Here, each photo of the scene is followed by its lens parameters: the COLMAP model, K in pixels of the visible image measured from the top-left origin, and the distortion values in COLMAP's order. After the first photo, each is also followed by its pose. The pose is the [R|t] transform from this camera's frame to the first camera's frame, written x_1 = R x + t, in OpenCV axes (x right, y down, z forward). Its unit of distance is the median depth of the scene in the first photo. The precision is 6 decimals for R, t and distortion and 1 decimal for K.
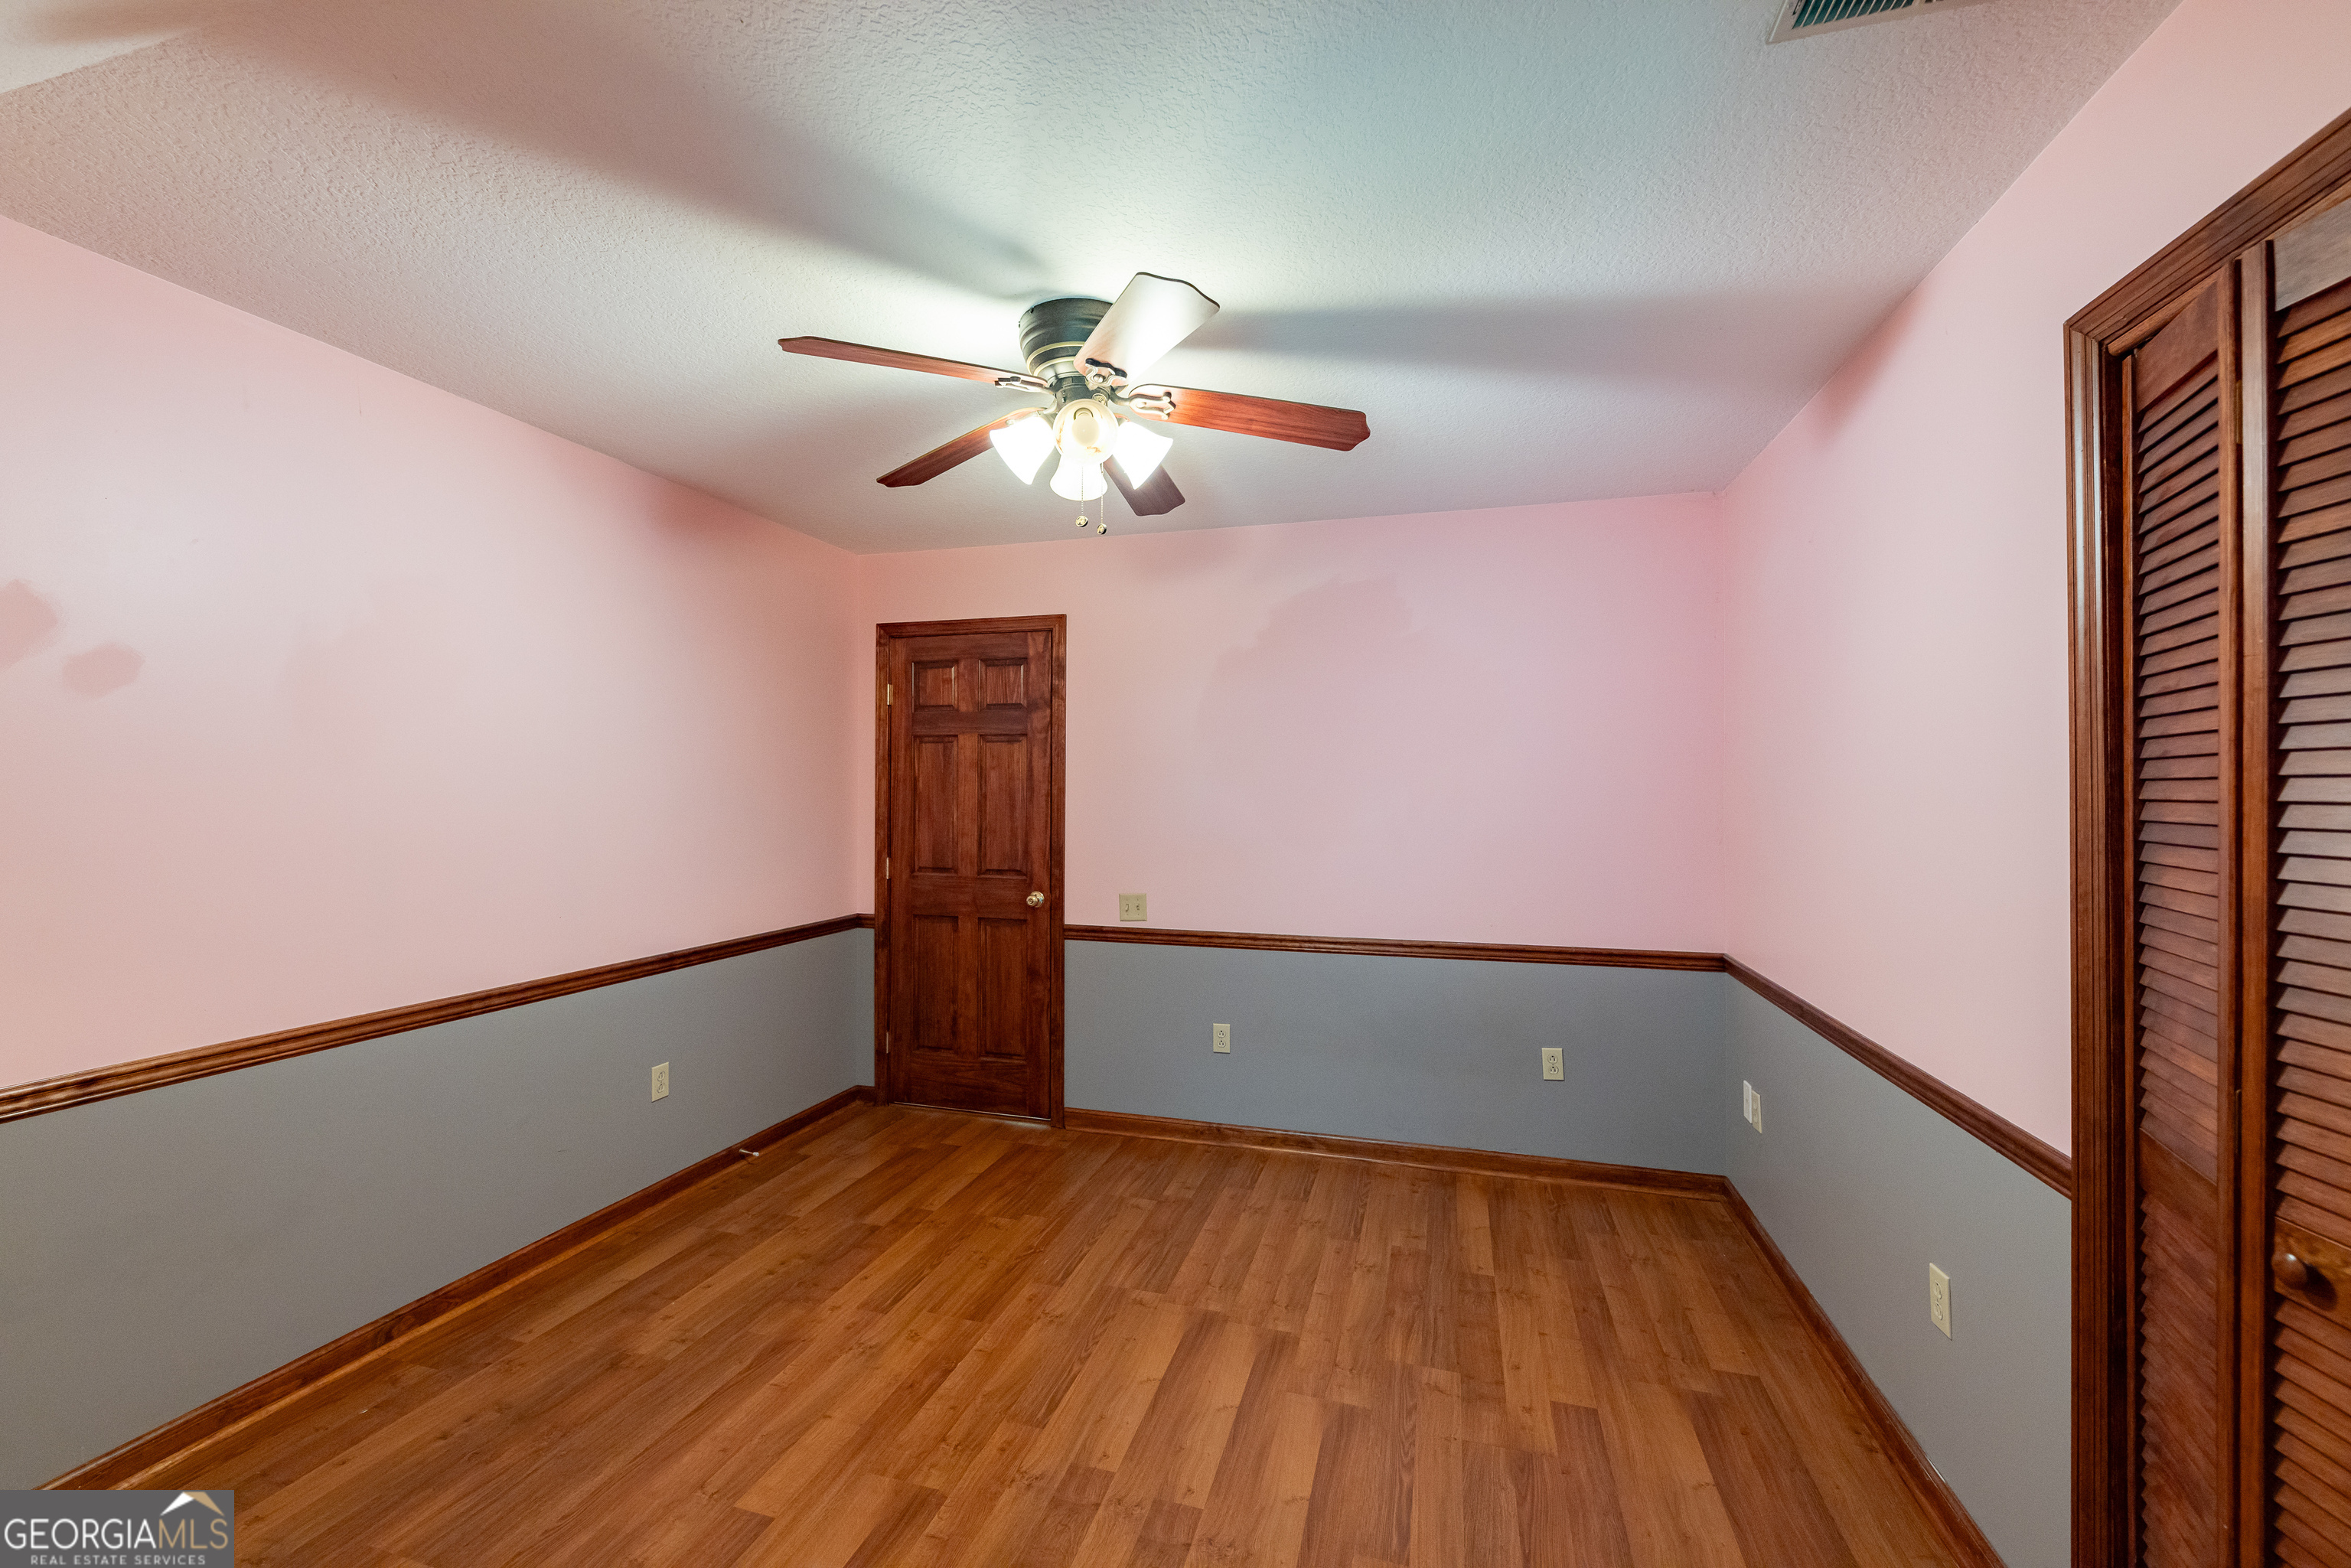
lens RADIAL K [[972.5, 0, 1161.9], [0, 972.5, 792.4], [0, 0, 1]] dist [0.001268, -0.000004]
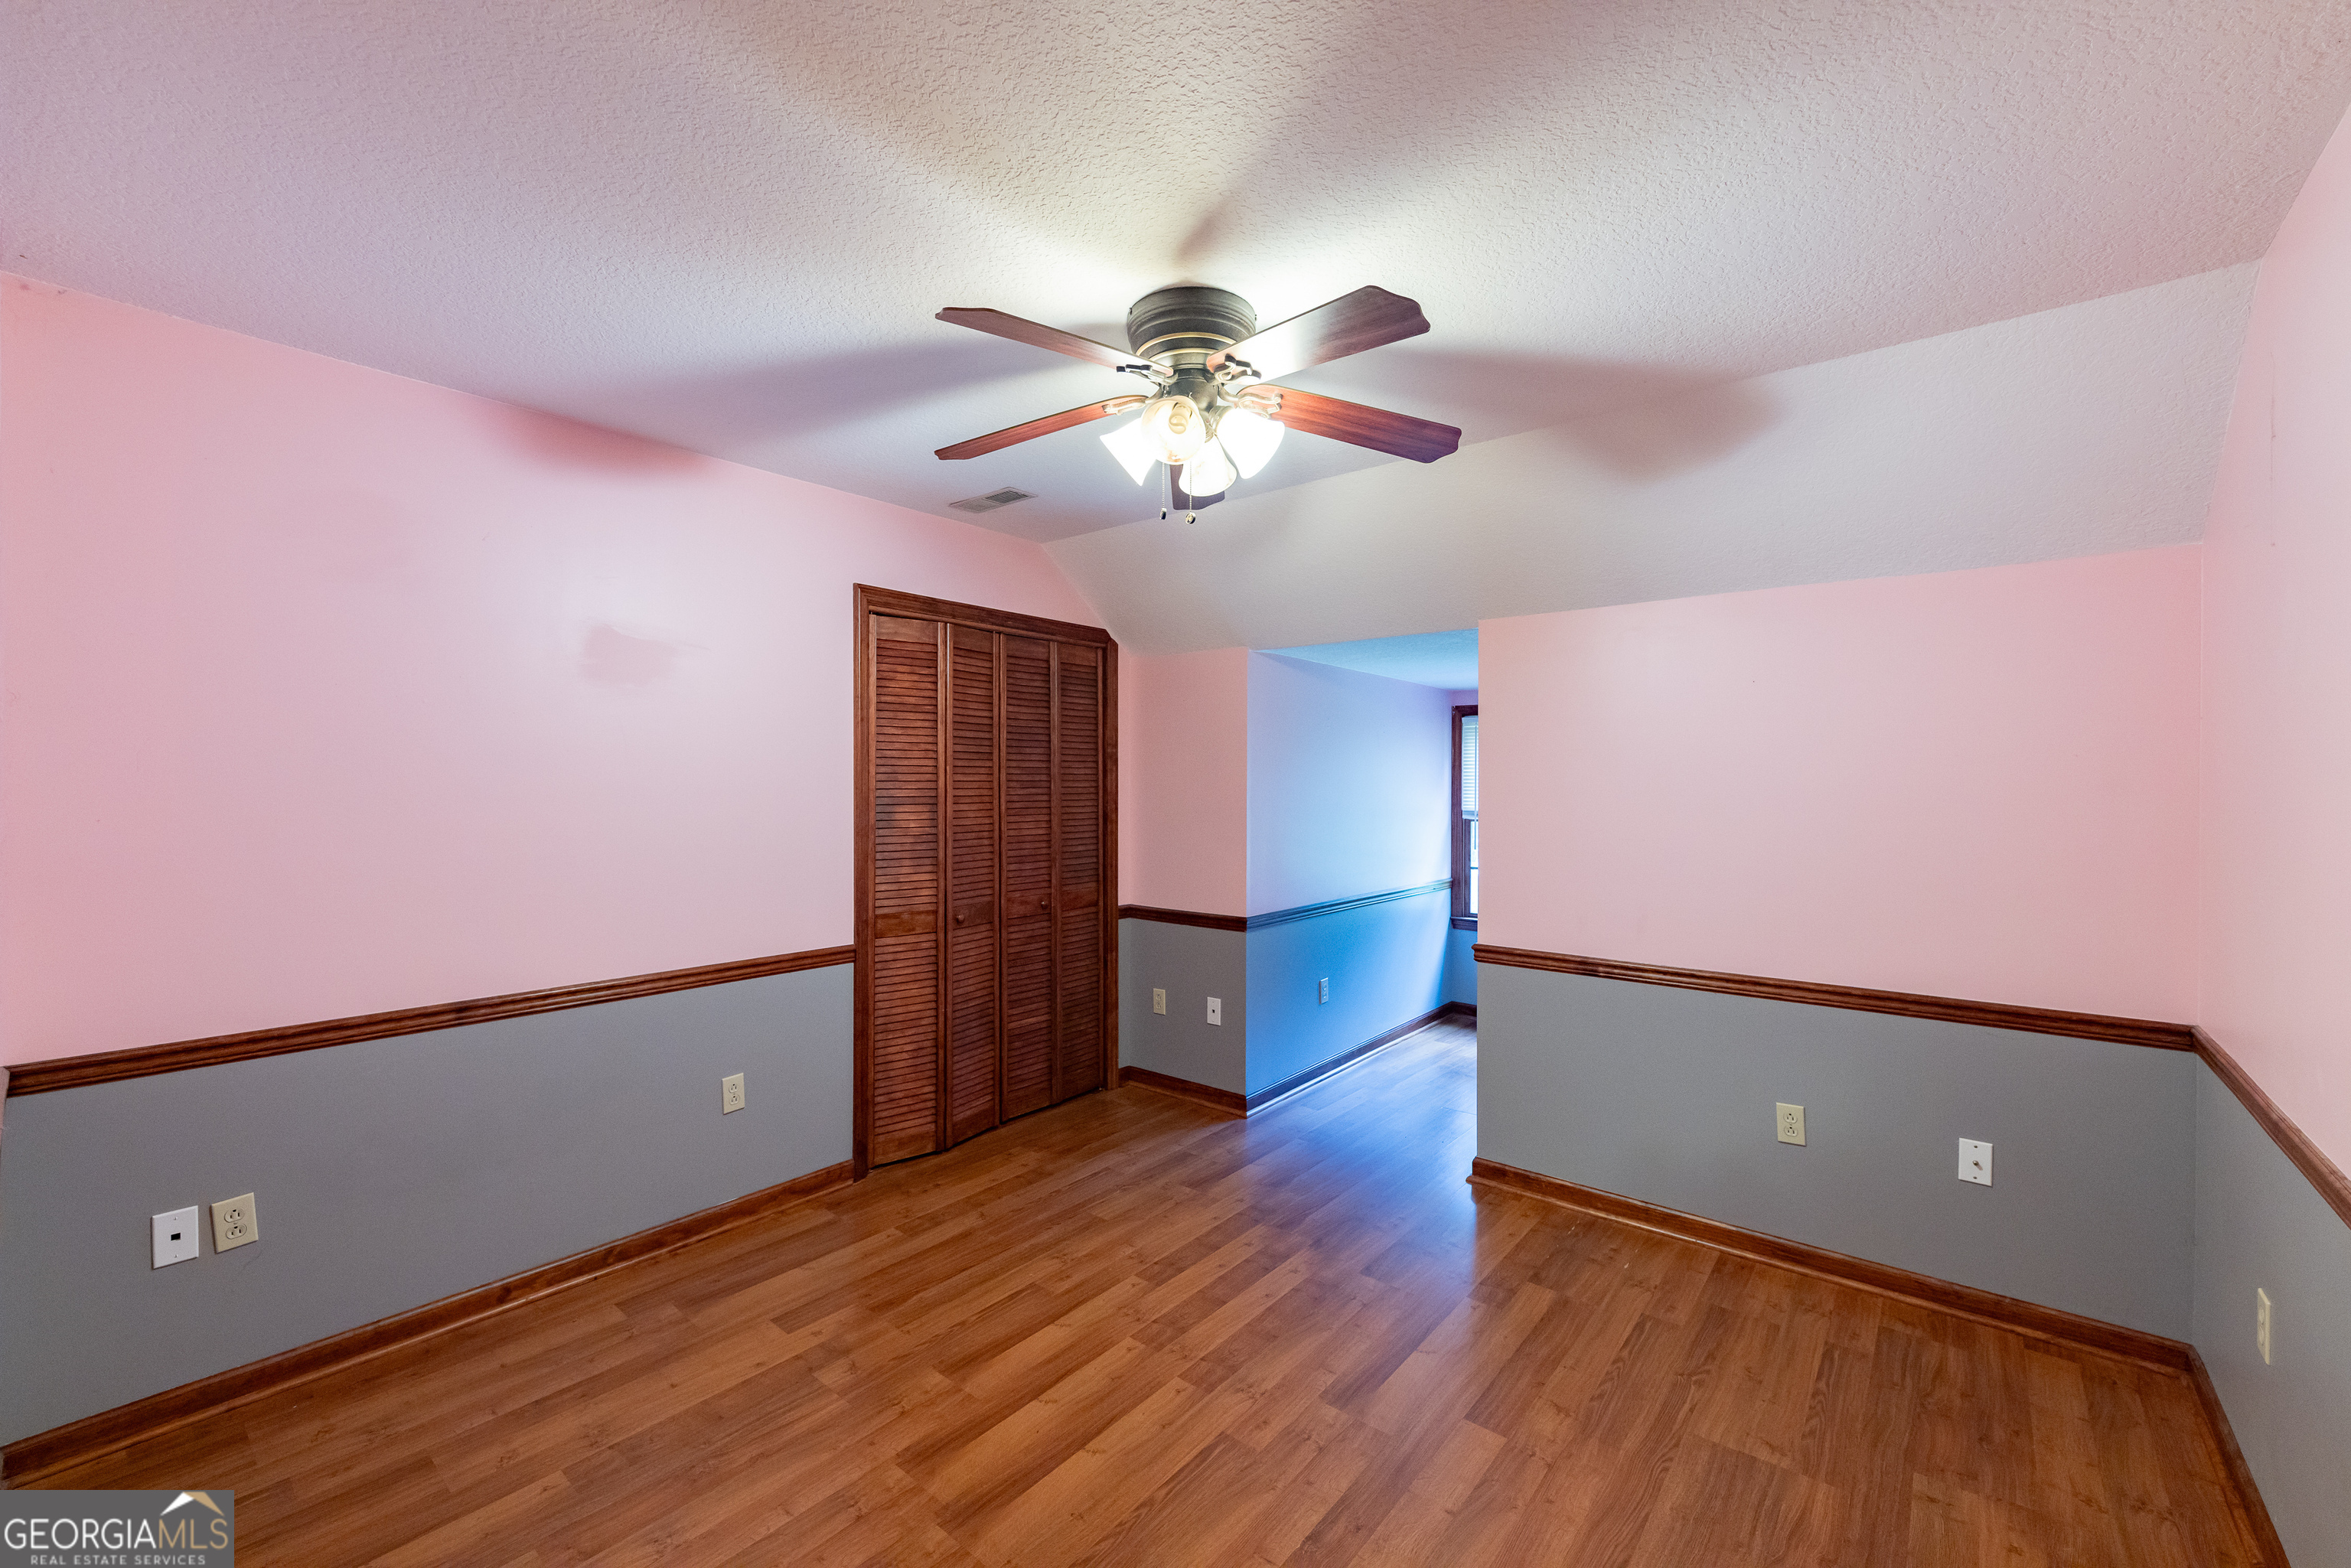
lens RADIAL K [[972.5, 0, 1159.5], [0, 972.5, 771.9], [0, 0, 1]] dist [0.001268, -0.000004]
pose [[-0.921445, -0.005182, 0.388474, -0.452332], [-0.008360, 0.999944, -0.006491, -0.022379], [-0.388418, -0.009229, -0.921437, 1.972991]]
